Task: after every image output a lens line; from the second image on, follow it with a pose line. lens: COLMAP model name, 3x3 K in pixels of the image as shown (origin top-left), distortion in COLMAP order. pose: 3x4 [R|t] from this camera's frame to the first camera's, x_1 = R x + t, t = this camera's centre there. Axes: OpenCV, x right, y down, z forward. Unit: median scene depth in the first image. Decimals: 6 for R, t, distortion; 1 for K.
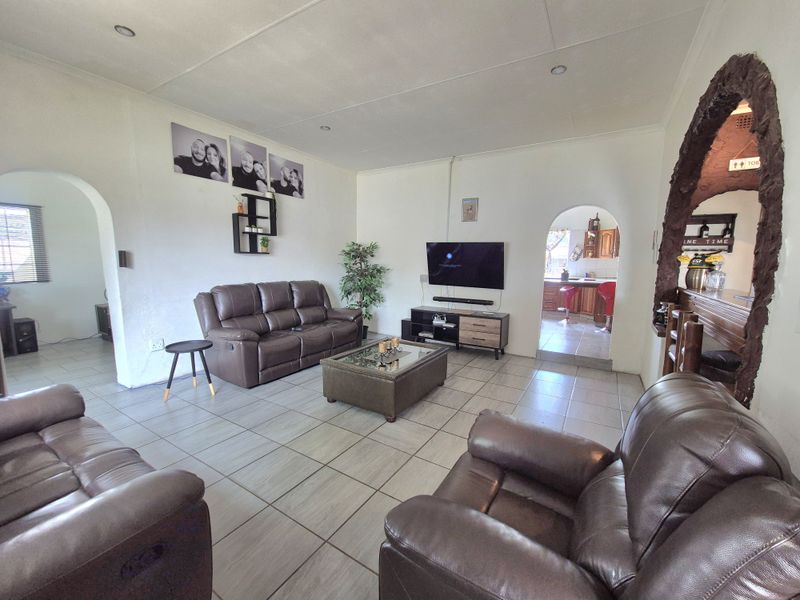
lens RADIAL K [[327.5, 0, 401.9], [0, 327.5, 298.5], [0, 0, 1]] dist [-0.002975, 0.000683]
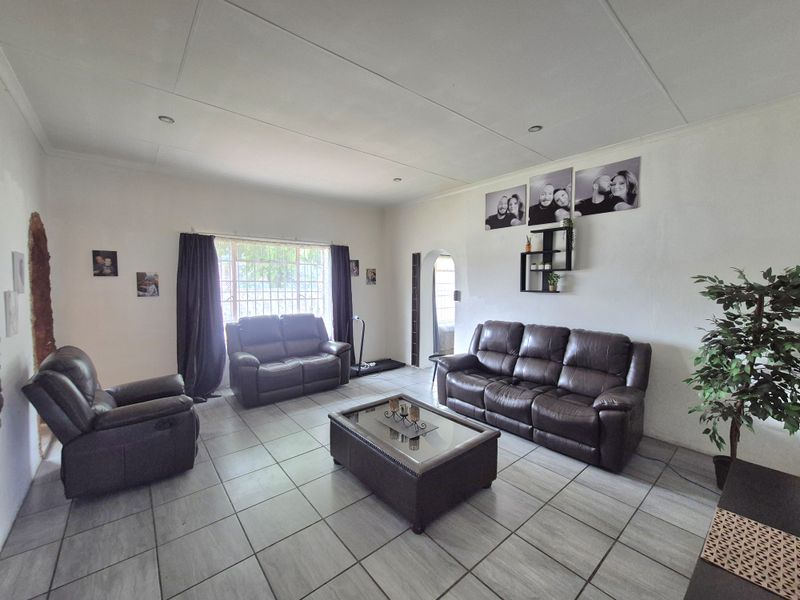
lens RADIAL K [[327.5, 0, 396.7], [0, 327.5, 297.8], [0, 0, 1]] dist [-0.002975, 0.000683]
pose [[-0.325273, 0.026012, -0.945262, 0.528645], [-0.120813, 0.990287, 0.068824, -0.133120], [0.937871, 0.136587, -0.318971, 0.892513]]
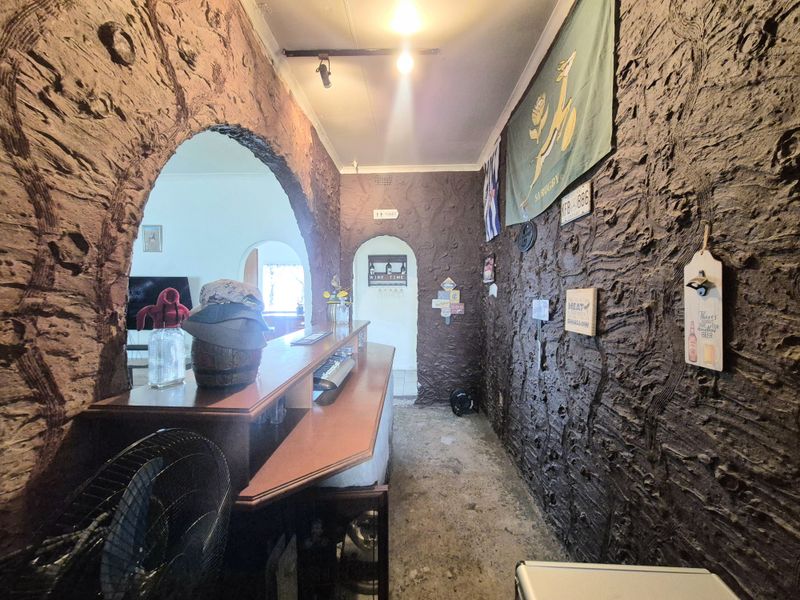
lens RADIAL K [[327.5, 0, 401.2], [0, 327.5, 301.5], [0, 0, 1]] dist [-0.002975, 0.000683]
pose [[0.863815, -0.033503, 0.502694, 0.374754], [0.075574, 0.995114, -0.063543, -0.008684], [-0.498108, 0.092879, 0.862126, -0.031370]]
